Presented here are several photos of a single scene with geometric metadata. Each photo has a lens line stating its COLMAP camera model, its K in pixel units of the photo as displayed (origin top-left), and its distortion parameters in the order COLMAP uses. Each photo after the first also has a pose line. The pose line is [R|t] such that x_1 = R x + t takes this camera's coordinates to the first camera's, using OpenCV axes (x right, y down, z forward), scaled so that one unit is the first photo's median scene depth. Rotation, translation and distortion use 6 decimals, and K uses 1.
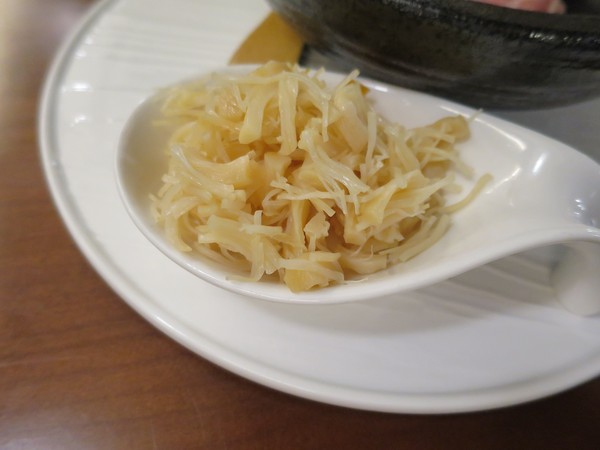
lens RADIAL K [[429.2, 0, 300.0], [0, 429.2, 225.0], [0, 0, 1]] dist [-0.045152, 0.000481]
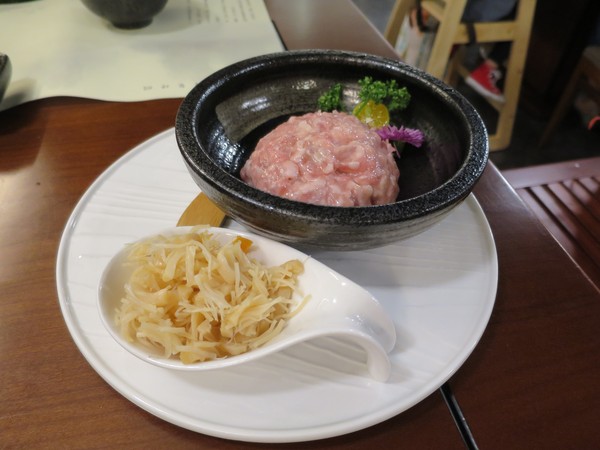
lens RADIAL K [[429.2, 0, 300.0], [0, 429.2, 225.0], [0, 0, 1]] dist [-0.045152, 0.000481]
pose [[0.999777, -0.015931, -0.013854, 0.464476], [0.012635, 0.977215, -0.211876, -0.030433], [0.016914, 0.211654, 0.977198, -0.814358]]
